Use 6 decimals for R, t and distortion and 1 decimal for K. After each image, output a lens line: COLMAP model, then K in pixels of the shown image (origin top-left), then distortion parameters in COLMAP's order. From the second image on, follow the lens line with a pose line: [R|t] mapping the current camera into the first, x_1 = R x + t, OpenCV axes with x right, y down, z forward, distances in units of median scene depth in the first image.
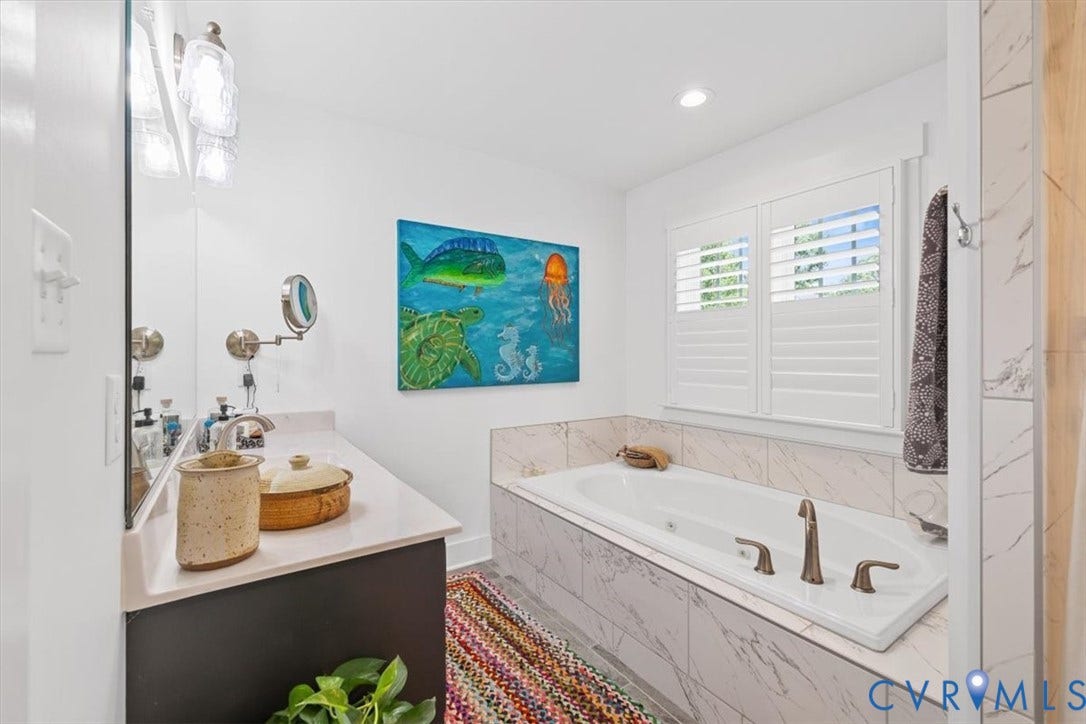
lens RADIAL K [[461.3, 0, 540.8], [0, 461.3, 355.1], [0, 0, 1]] dist [0.003586, -0.000397]
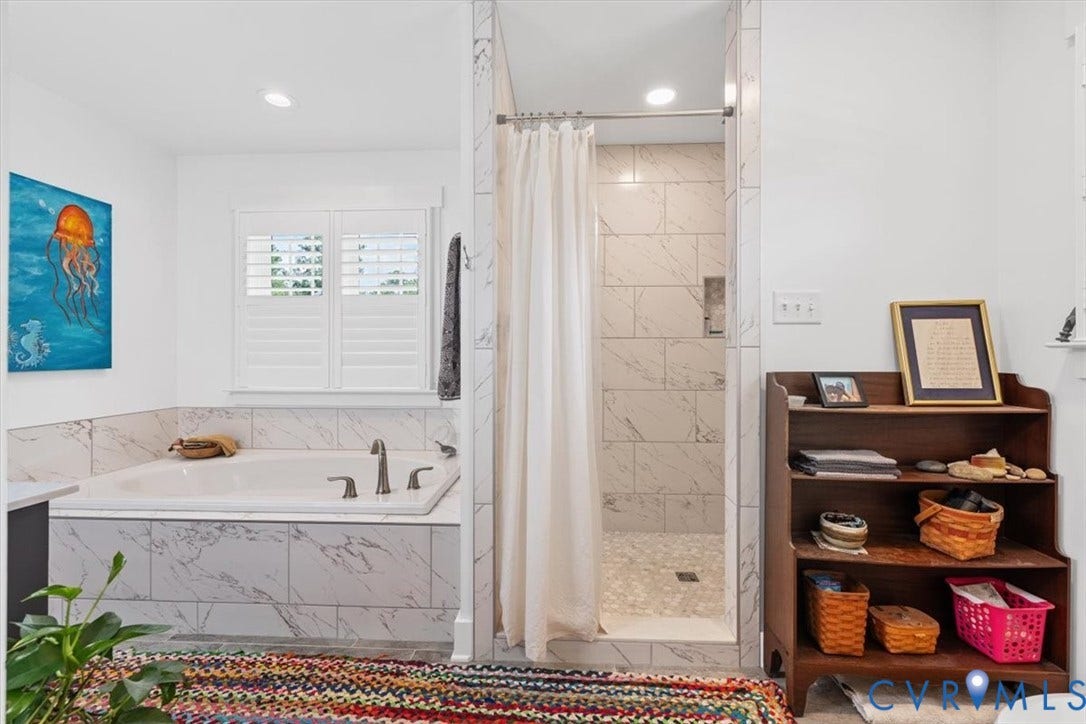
lens RADIAL K [[461.3, 0, 540.8], [0, 461.3, 355.1], [0, 0, 1]] dist [0.003586, -0.000397]
pose [[0.599960, 0.001875, 0.800028, -0.176462], [-0.001238, 0.999998, -0.001416, 0.051444], [-0.800029, -0.000141, 0.599961, -0.158223]]
